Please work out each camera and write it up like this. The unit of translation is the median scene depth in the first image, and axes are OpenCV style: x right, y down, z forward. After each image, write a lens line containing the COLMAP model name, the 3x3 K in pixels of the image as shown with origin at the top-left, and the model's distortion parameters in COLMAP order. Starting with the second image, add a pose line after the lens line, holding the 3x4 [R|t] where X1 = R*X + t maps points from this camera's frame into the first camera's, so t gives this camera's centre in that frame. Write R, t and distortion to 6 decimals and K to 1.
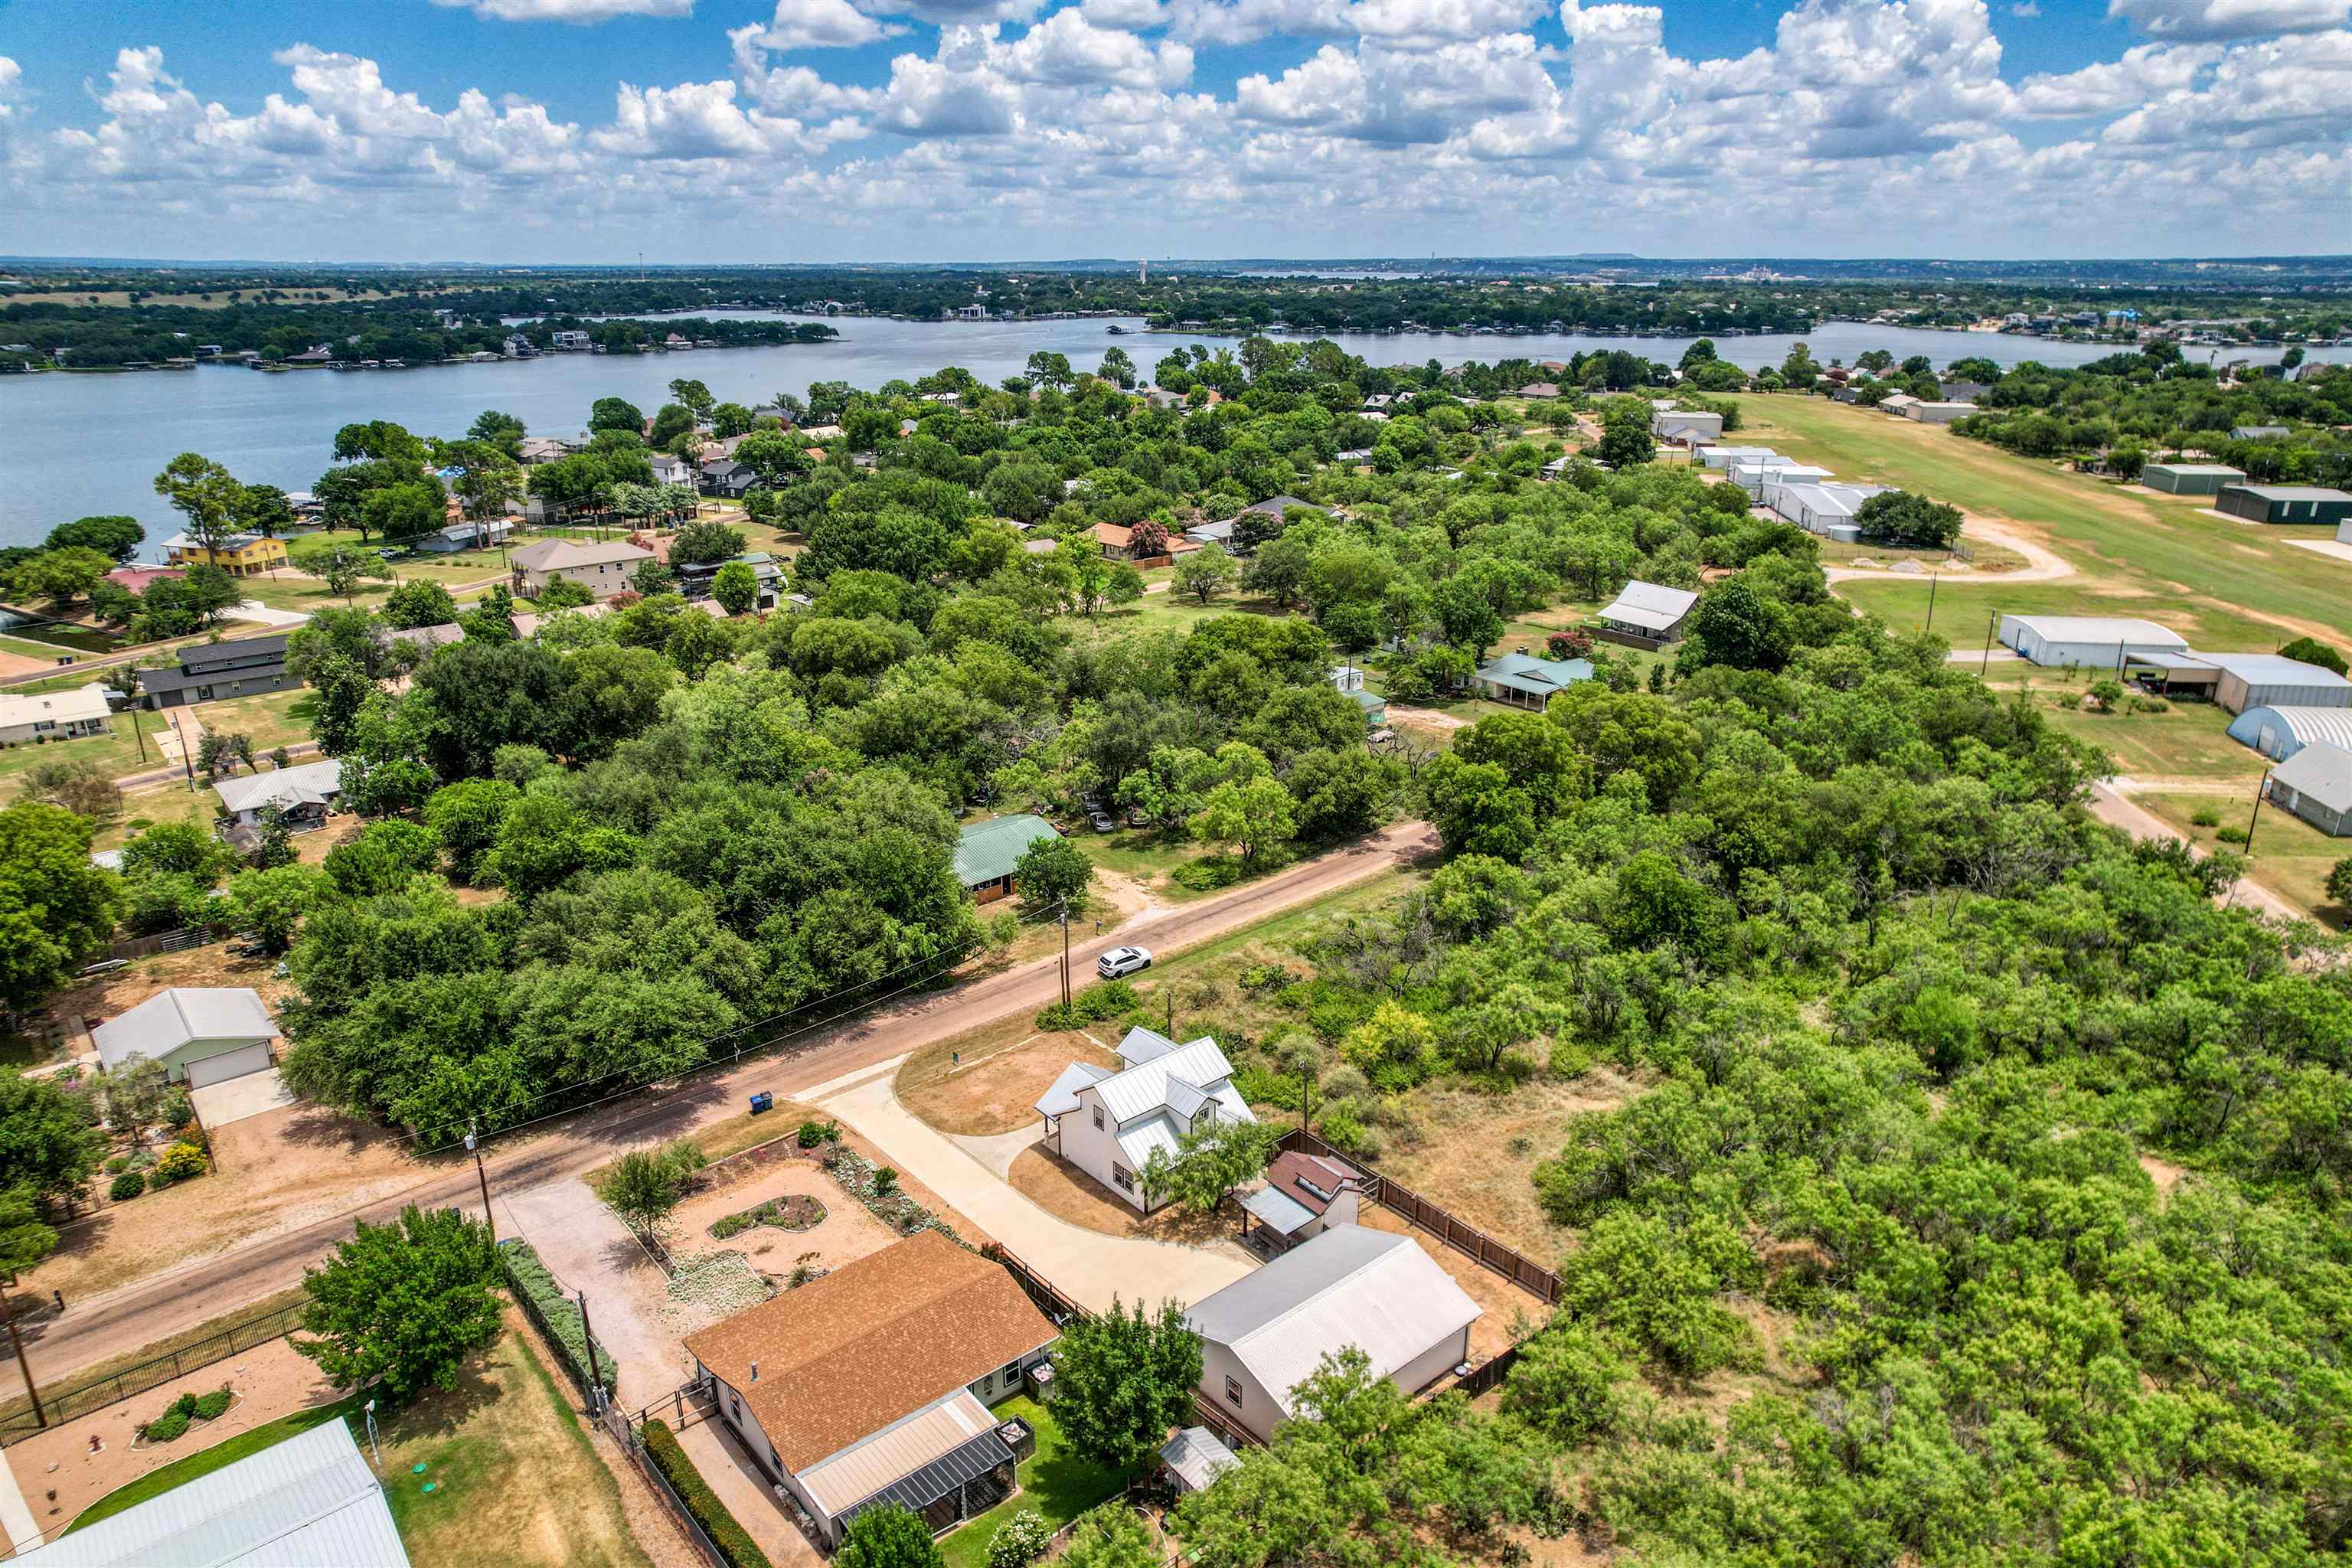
lens RADIAL K [[1494.8, 0, 1184.1], [0, 1494.8, 786.2], [0, 0, 1]] dist [-0.083310, 0.067305]
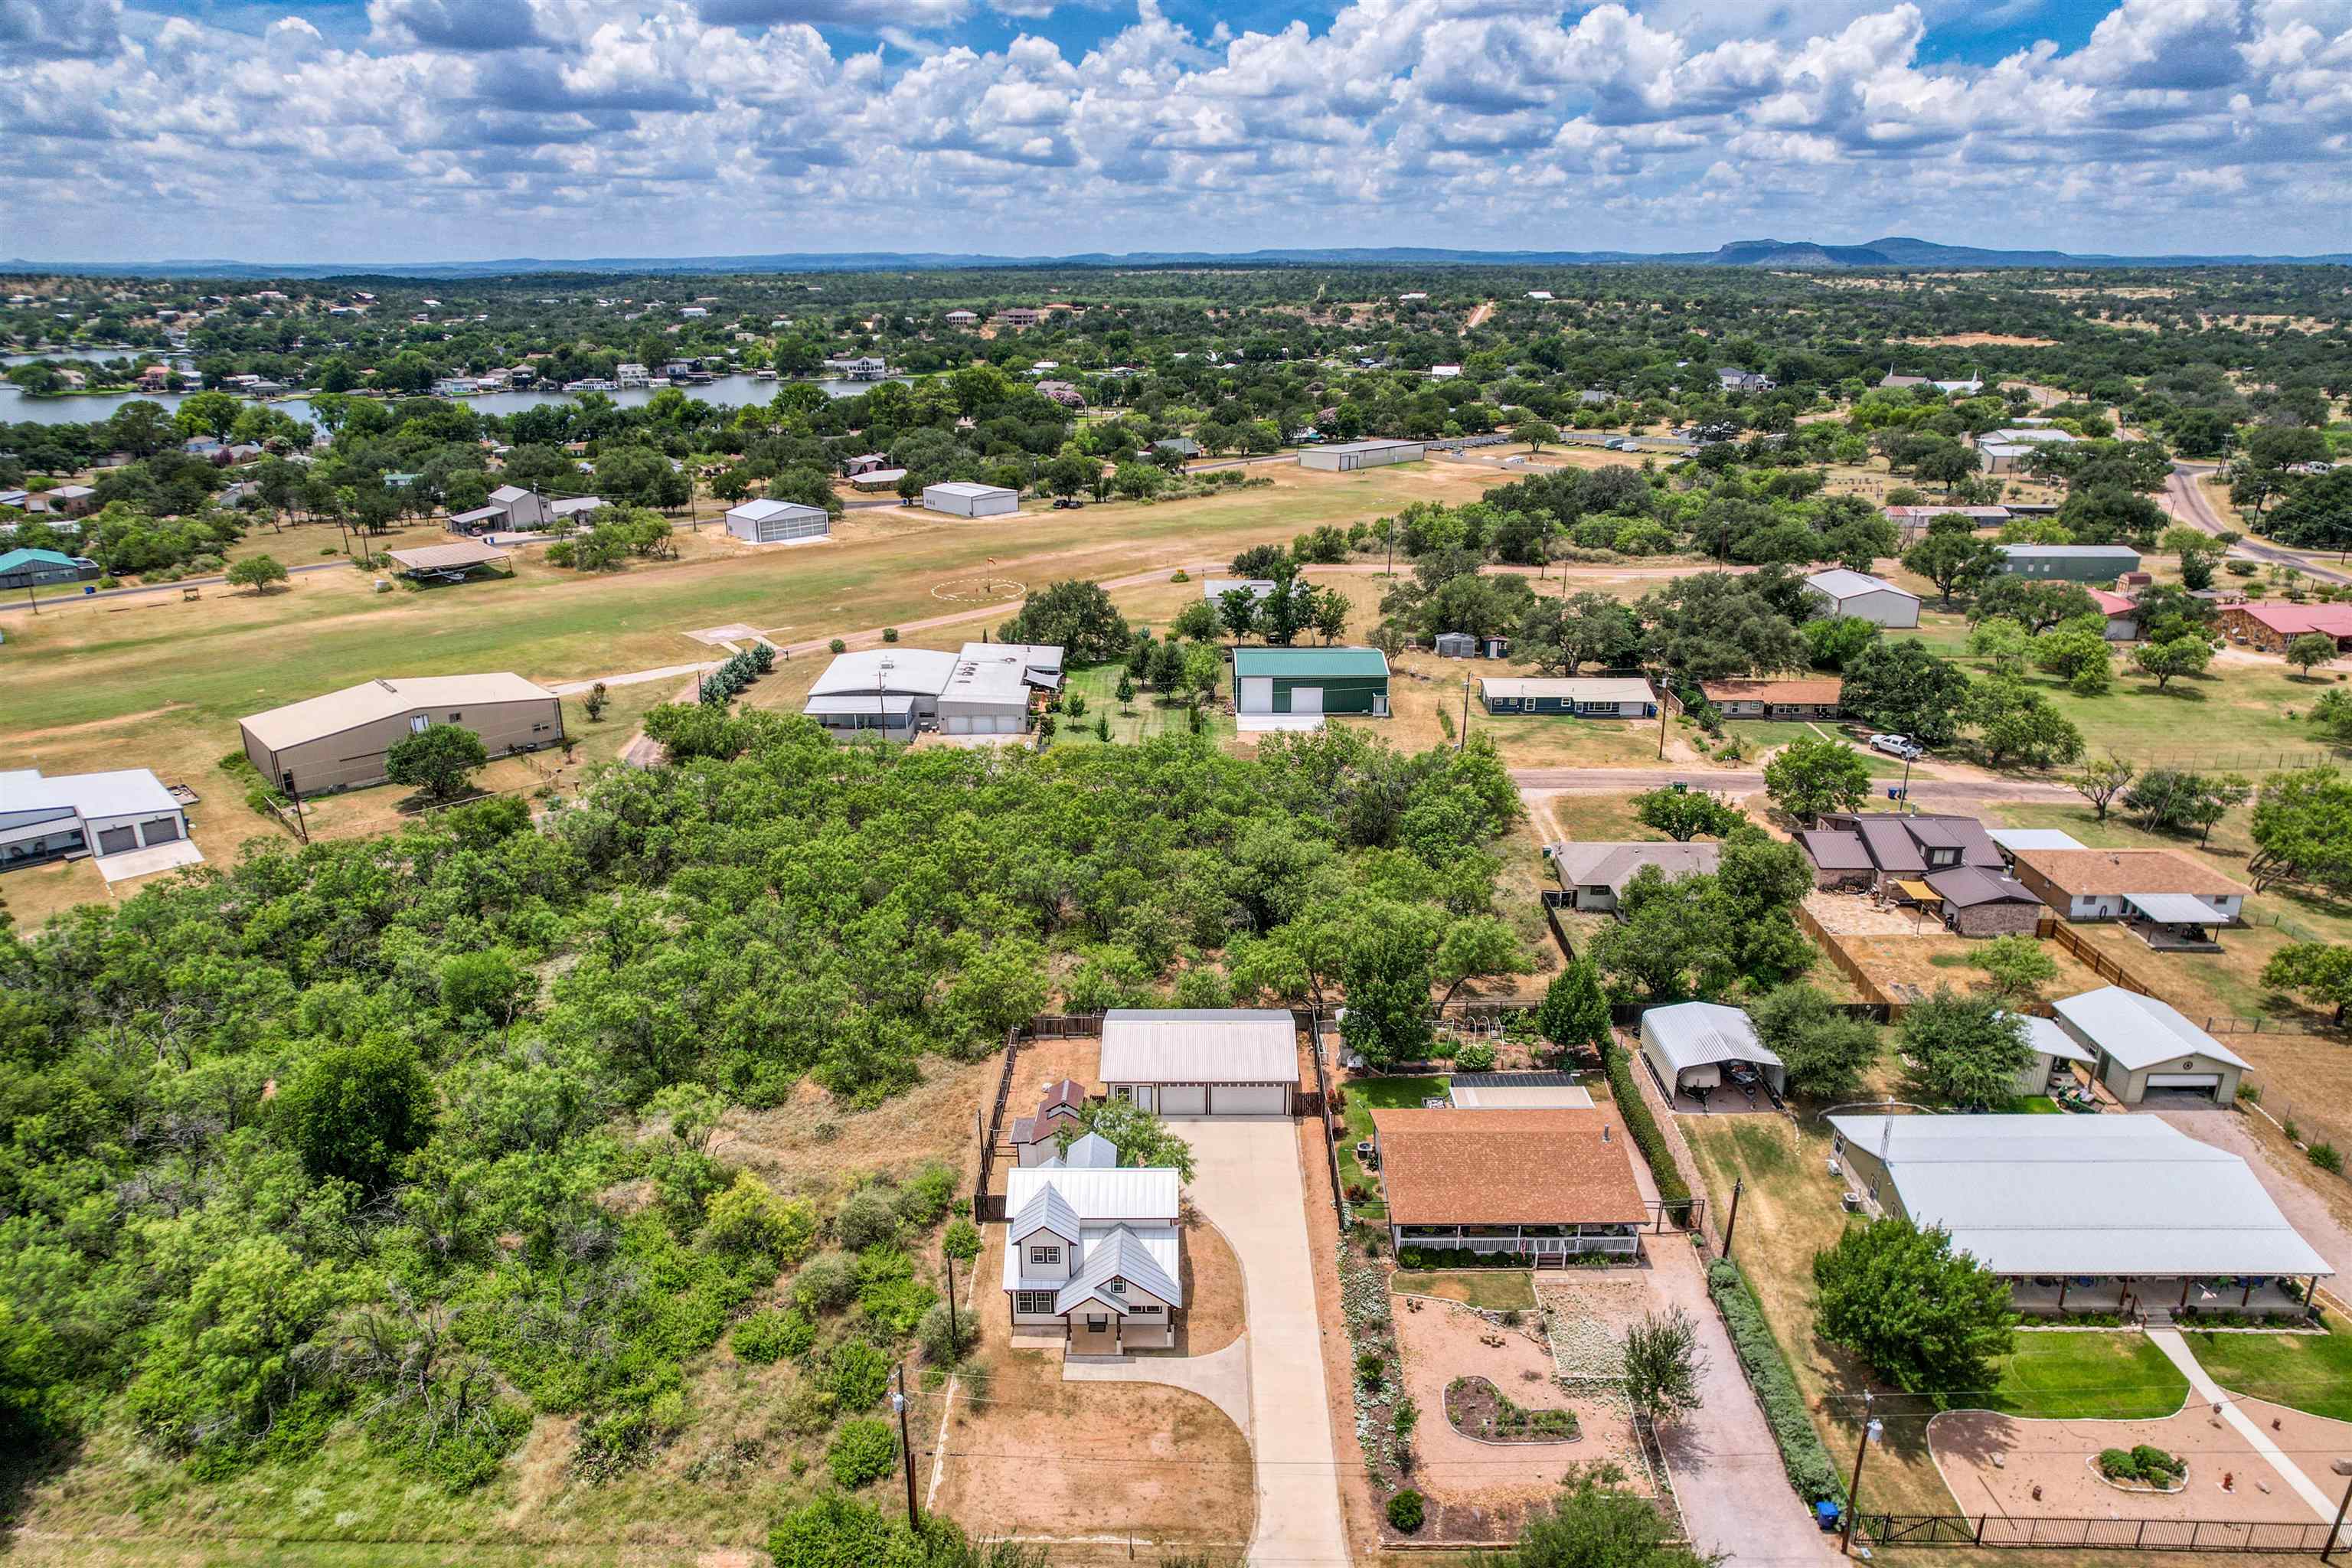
lens RADIAL K [[1487.6, 0, 1185.3], [0, 1487.6, 791.4], [0, 0, 1]] dist [-0.072627, 0.063071]
pose [[-0.754980, -0.219511, 0.617916, -0.395816], [0.216191, 0.806302, 0.550580, -0.334958], [-0.619086, 0.549265, -0.561285, 0.948747]]
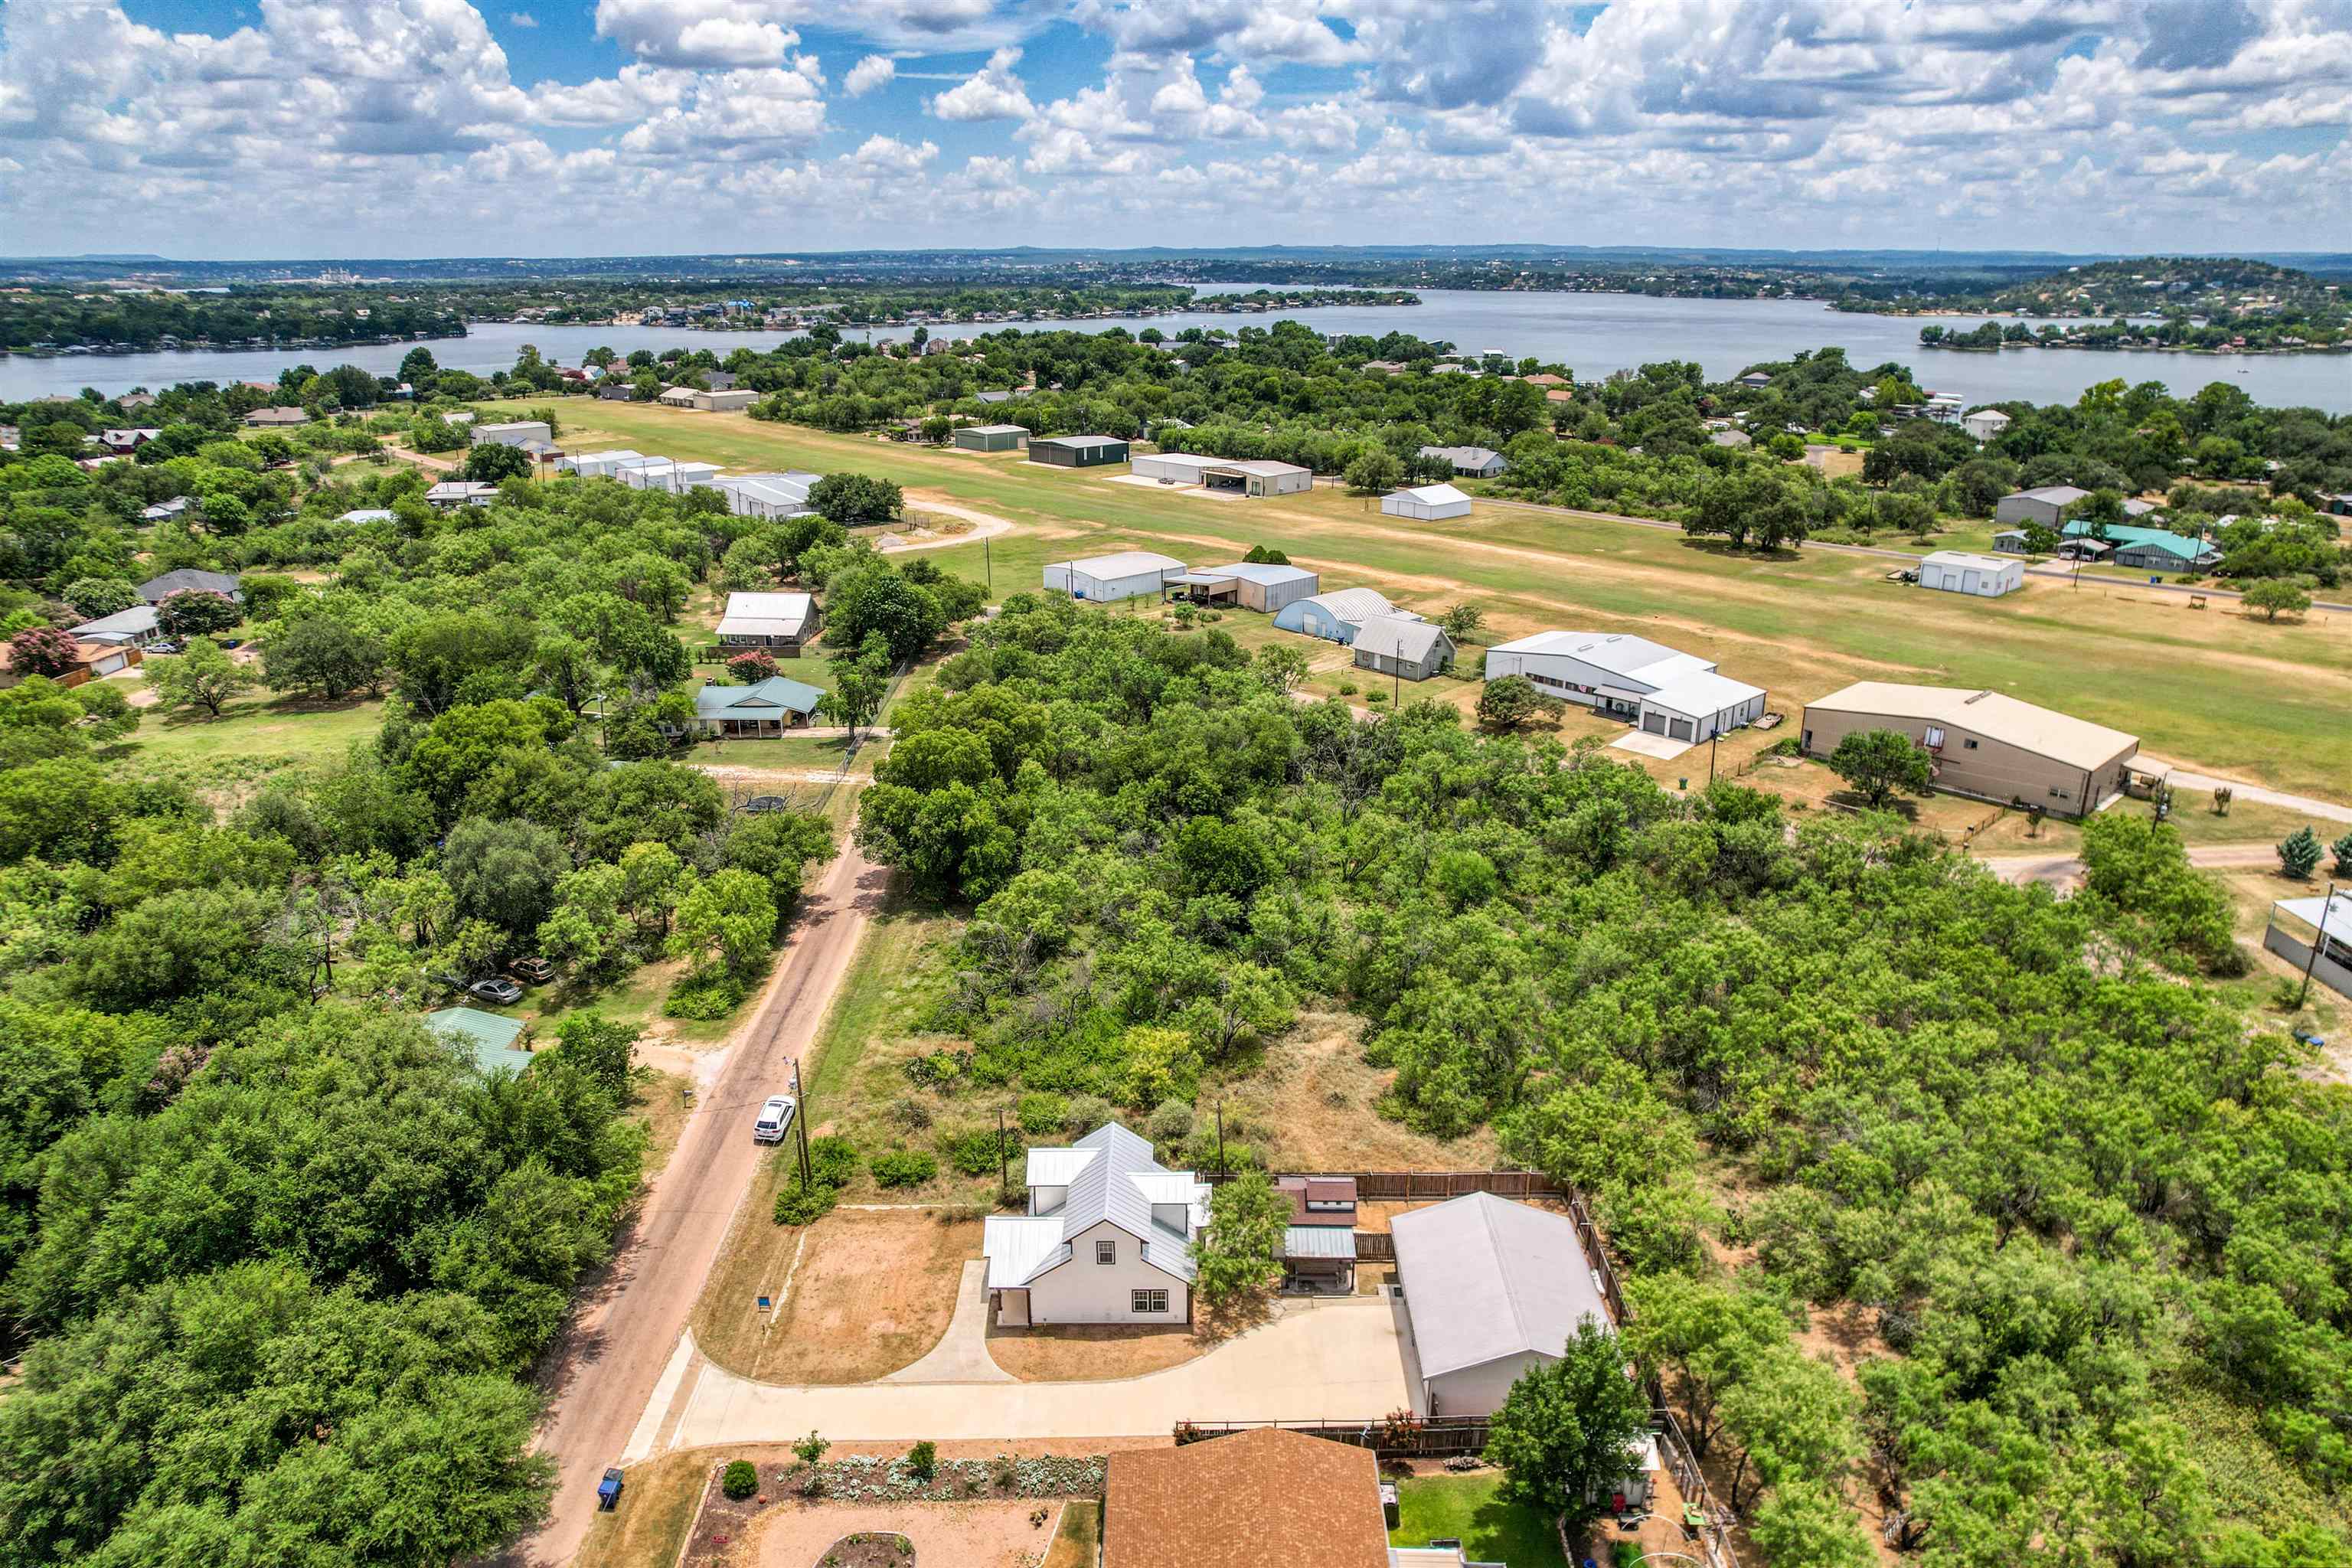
lens RADIAL K [[1487.6, 0, 1185.3], [0, 1487.6, 791.4], [0, 0, 1]] dist [-0.072627, 0.063071]
pose [[0.654616, -0.253671, 0.712130, -0.398503], [0.250692, 0.961557, 0.112075, -0.084543], [-0.713184, 0.105159, 0.693044, 0.235899]]
